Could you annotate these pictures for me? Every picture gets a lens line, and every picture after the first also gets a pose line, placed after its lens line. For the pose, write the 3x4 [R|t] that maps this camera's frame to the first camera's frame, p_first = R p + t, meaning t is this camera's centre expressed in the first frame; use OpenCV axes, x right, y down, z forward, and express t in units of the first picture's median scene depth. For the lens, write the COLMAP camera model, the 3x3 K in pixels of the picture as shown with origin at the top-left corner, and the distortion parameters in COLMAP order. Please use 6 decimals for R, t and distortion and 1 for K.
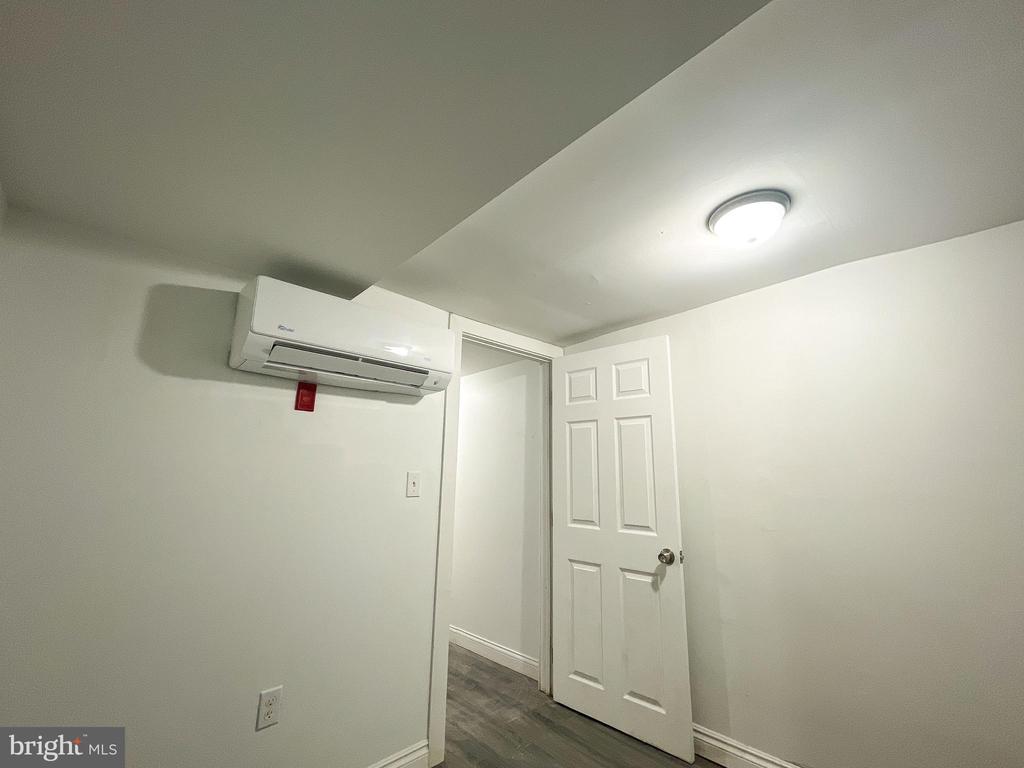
lens RADIAL K [[430.7, 0, 511.2], [0, 430.7, 388.0], [0, 0, 1]] dist [0.000080, 0.000122]
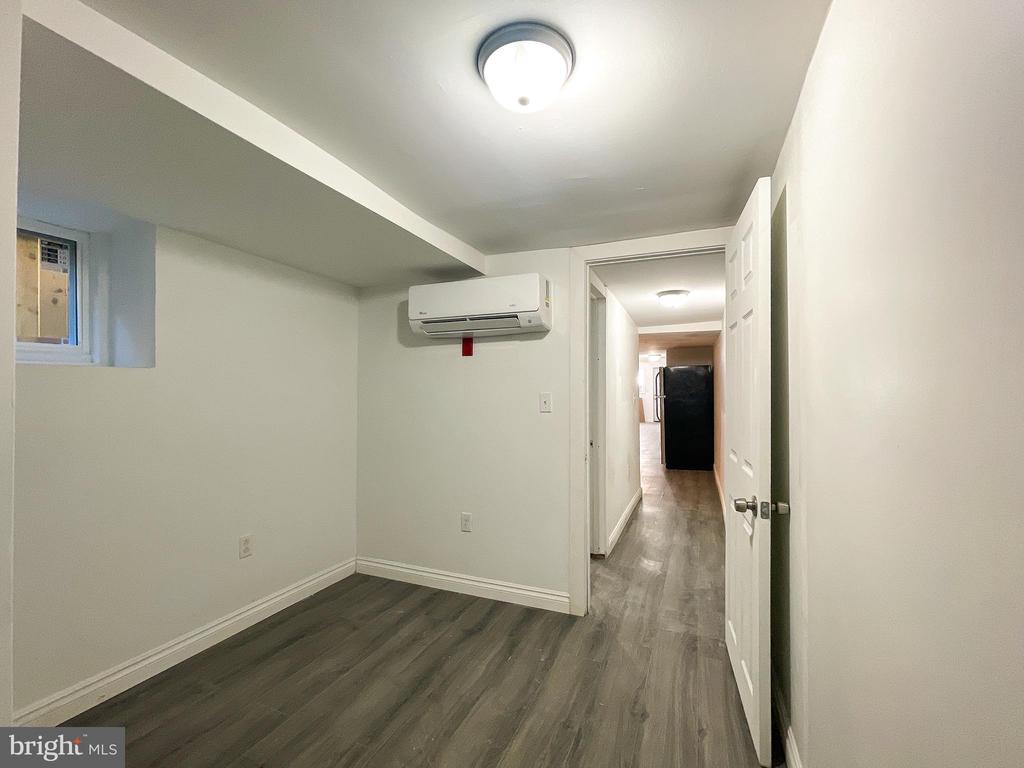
lens RADIAL K [[445.9, 0, 511.0], [0, 445.9, 386.6], [0, 0, 1]] dist [0.001920, 0.001658]
pose [[0.412582, -0.022543, -0.910642, 0.938211], [0.186364, 0.980637, 0.060160, 0.081941], [0.891653, -0.194532, 0.408794, 0.394467]]
